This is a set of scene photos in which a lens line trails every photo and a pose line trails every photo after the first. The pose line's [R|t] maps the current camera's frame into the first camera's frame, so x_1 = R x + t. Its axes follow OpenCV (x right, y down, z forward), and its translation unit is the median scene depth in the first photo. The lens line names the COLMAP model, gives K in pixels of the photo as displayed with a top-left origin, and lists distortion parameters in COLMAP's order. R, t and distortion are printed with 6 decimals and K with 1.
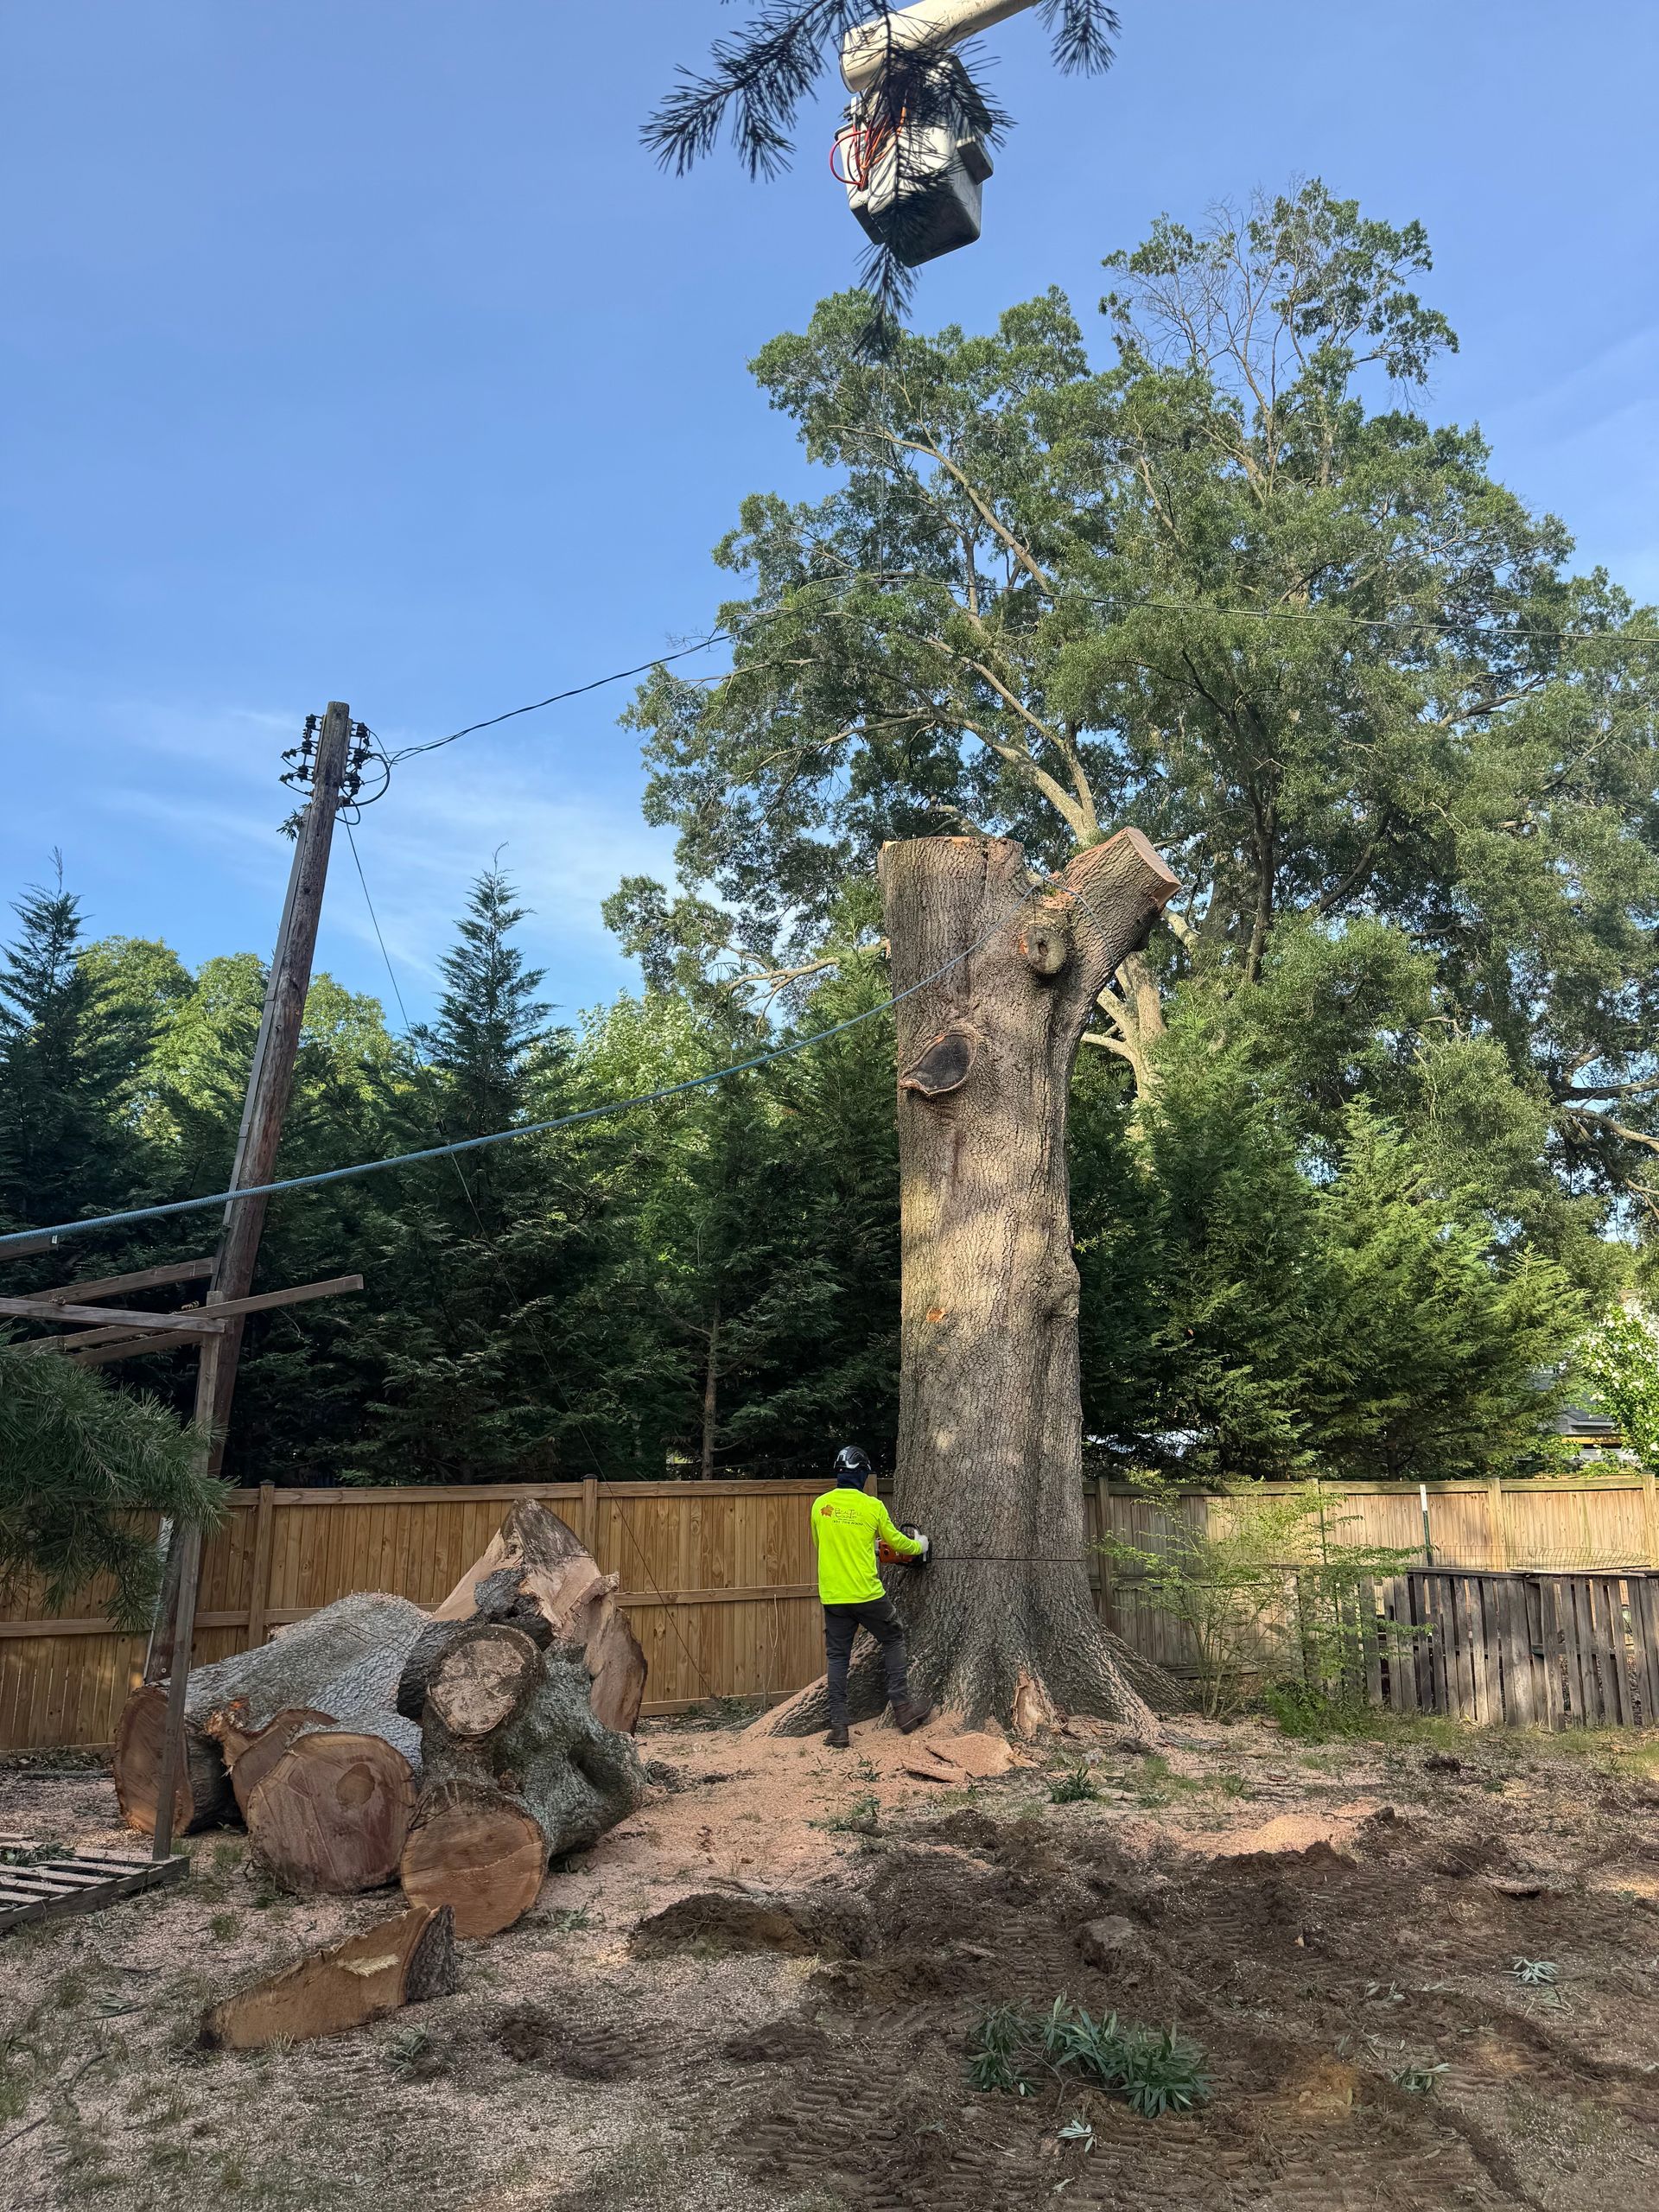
lens RADIAL K [[1555.3, 0, 839.9], [0, 1555.3, 1098.6], [0, 0, 1]] dist [0.182478, -0.398555]
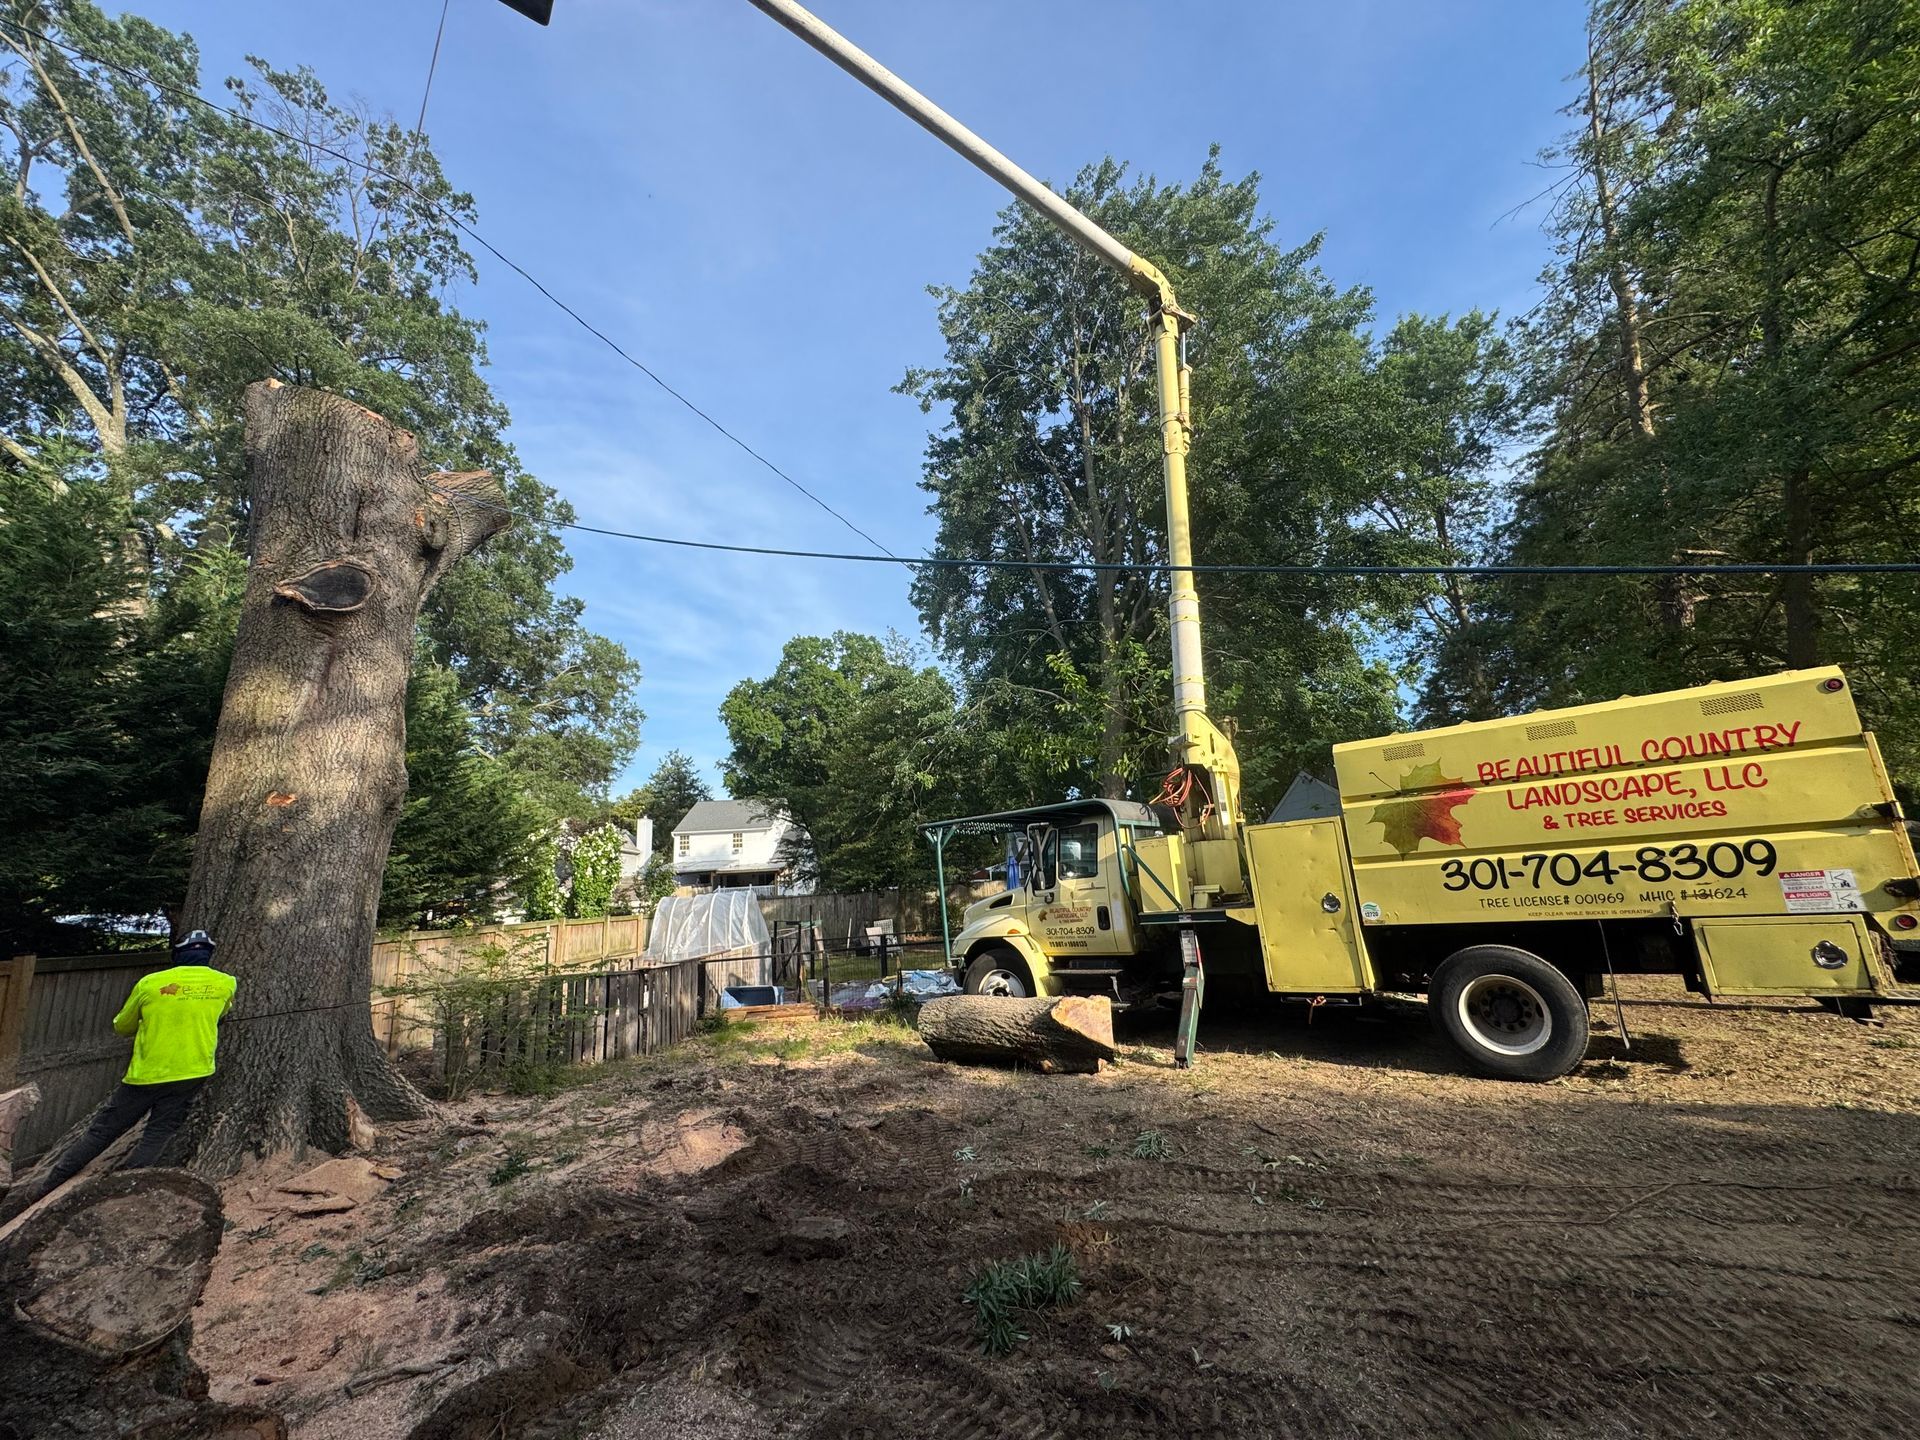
lens RADIAL K [[763.3, 0, 958.2], [0, 763.3, 717.6], [0, 0, 1]] dist [-0.001174, -0.000562]
pose [[0.386492, 0.184420, 0.903667, -0.191687], [-0.157868, 0.978572, -0.132188, 0.057394], [-0.908681, -0.091571, 0.407324, 0.255734]]
